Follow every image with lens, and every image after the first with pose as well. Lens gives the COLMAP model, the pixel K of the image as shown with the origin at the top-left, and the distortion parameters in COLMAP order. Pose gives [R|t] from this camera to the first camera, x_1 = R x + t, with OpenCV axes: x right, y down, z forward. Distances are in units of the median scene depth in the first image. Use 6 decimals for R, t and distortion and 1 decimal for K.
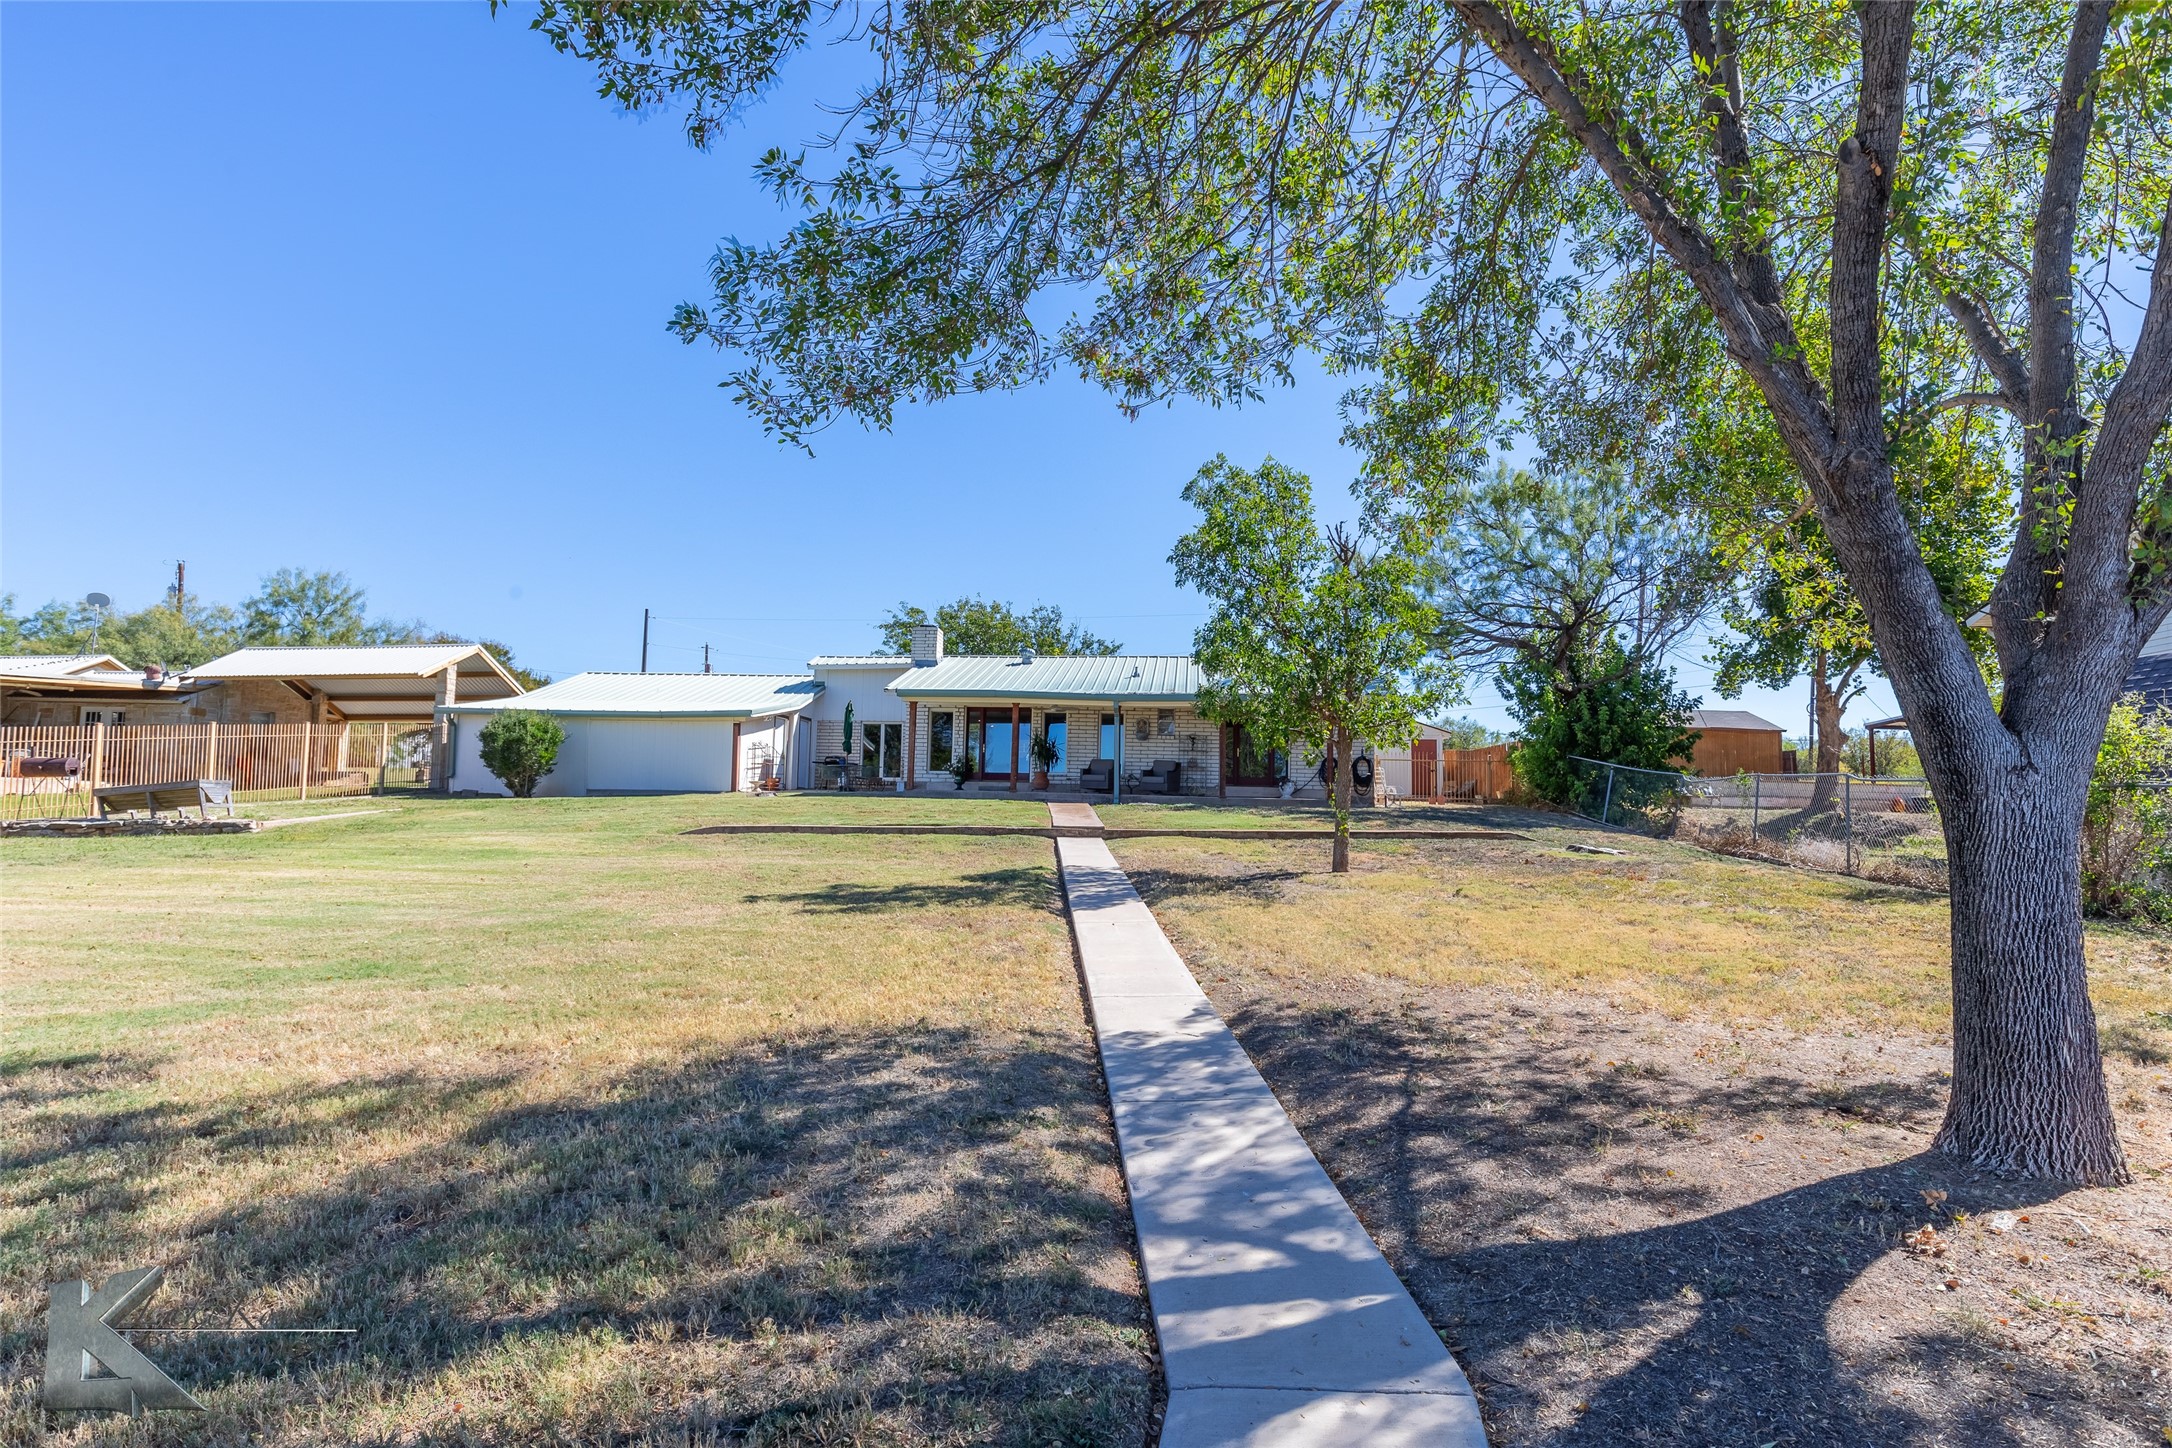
lens RADIAL K [[1118.7, 0, 1086.0], [0, 1118.7, 724.0], [0, 0, 1]] dist [-0.068083, -0.000135]
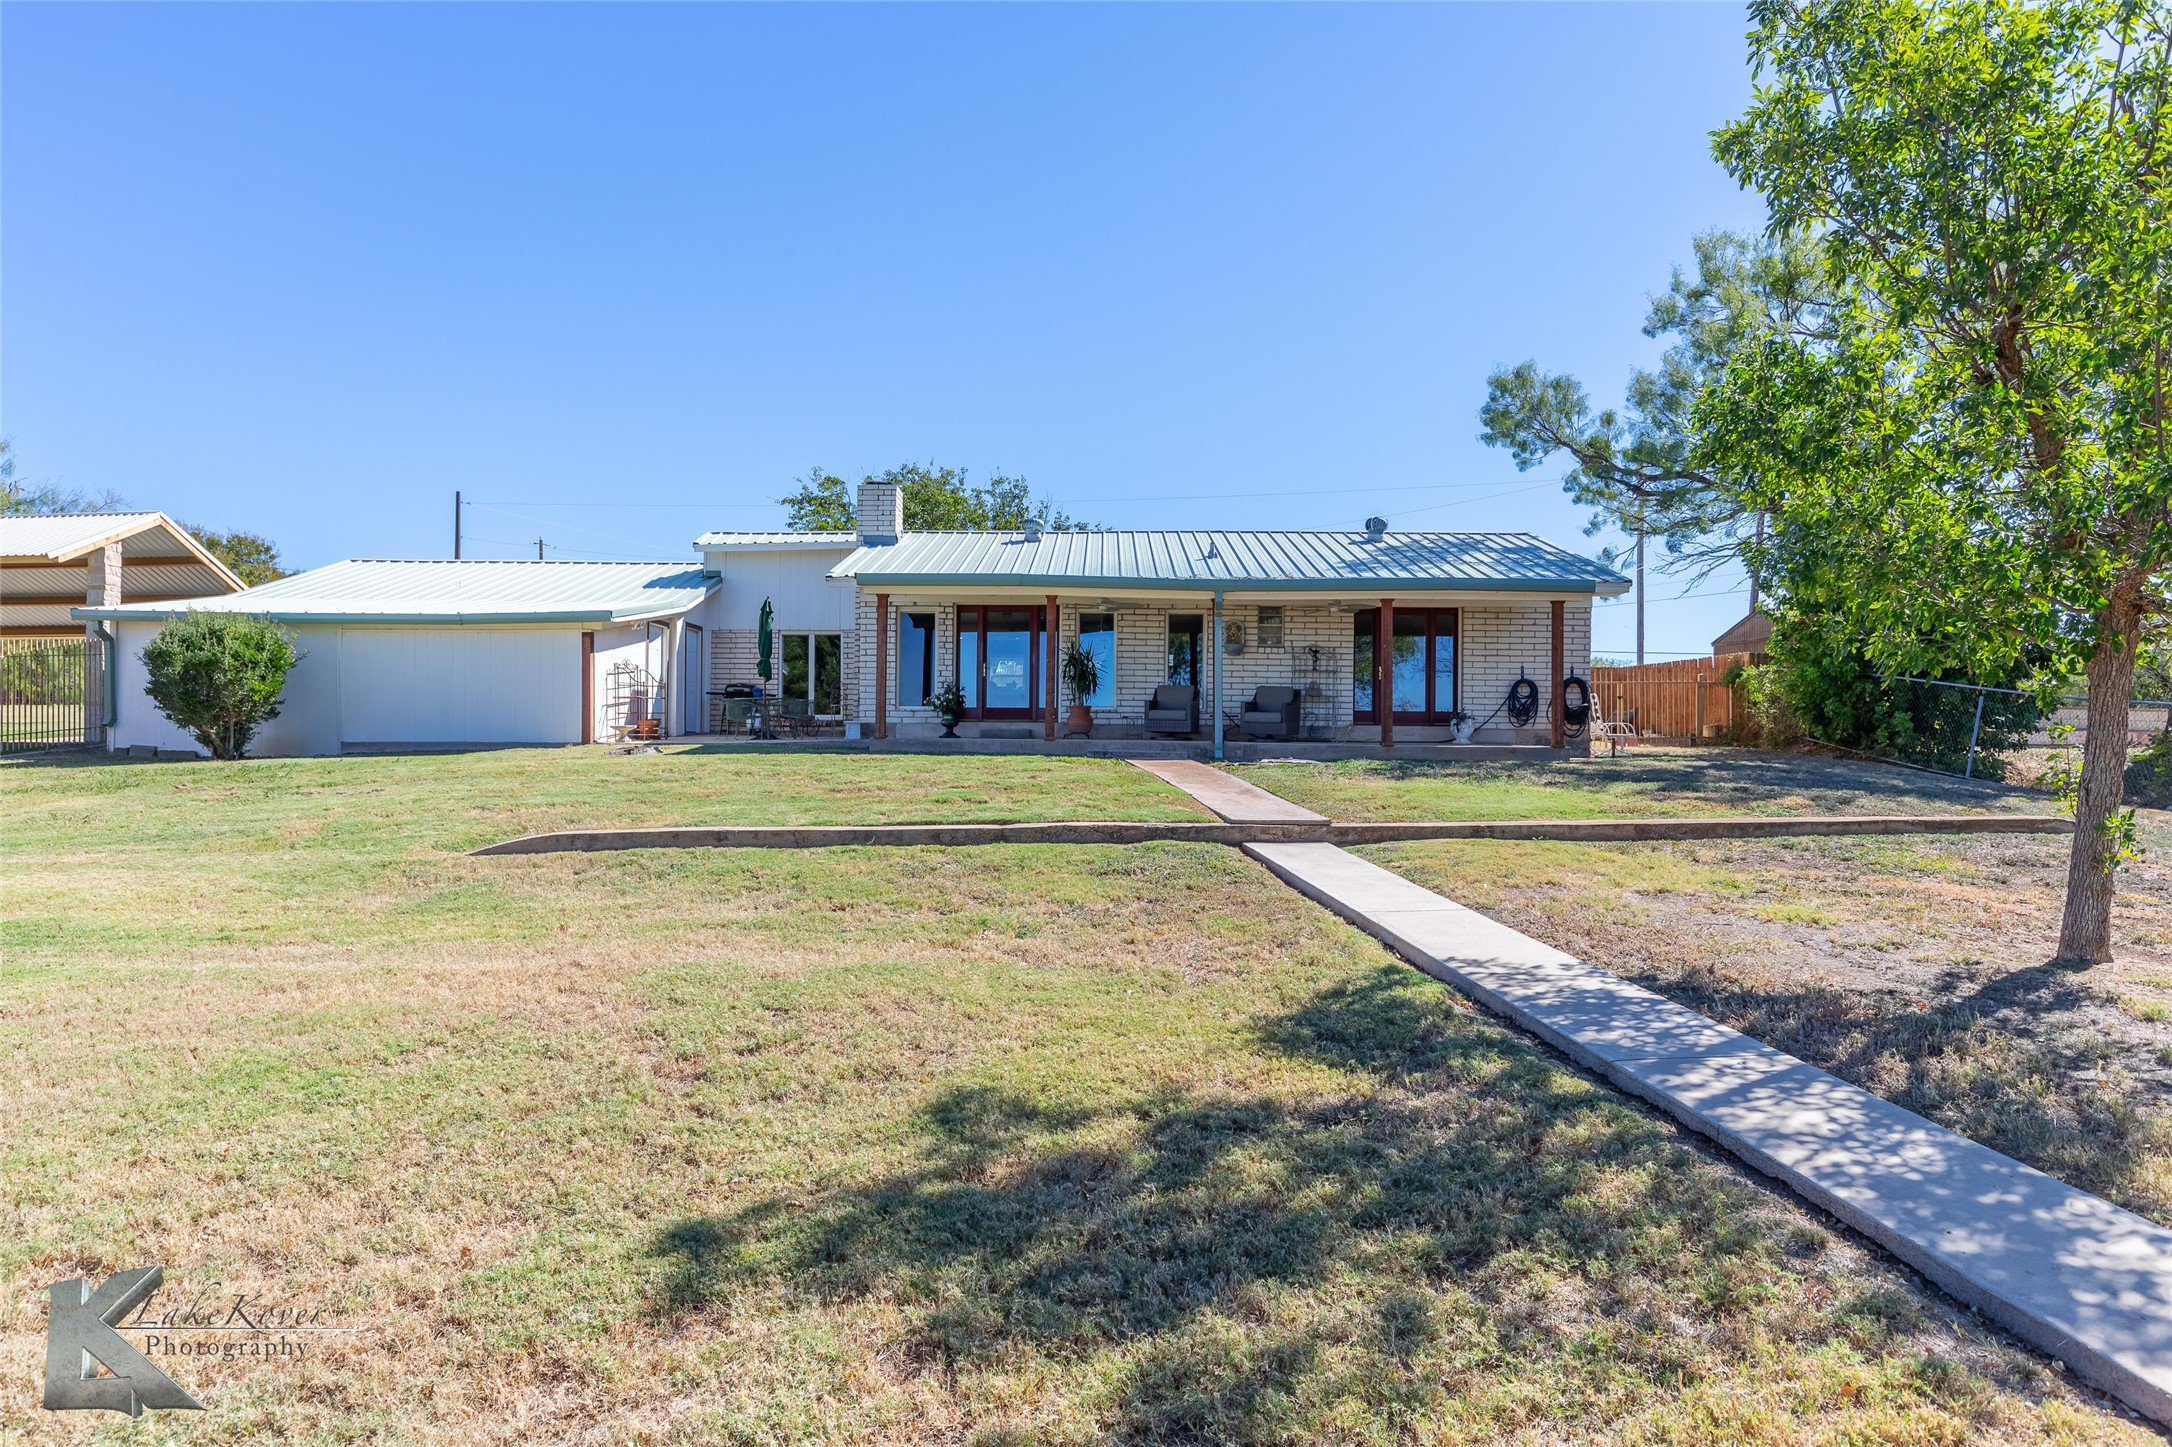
lens RADIAL K [[1320.0, 0, 1086.0], [0, 1320.0, 723.5], [0, 0, 1]] dist [-0.029893, 0.000073]
pose [[0.998125, -0.010130, 0.060364, -0.079256], [0.006247, 0.997919, 0.064174, 0.004443], [-0.060888, -0.063677, 0.996111, 0.242573]]
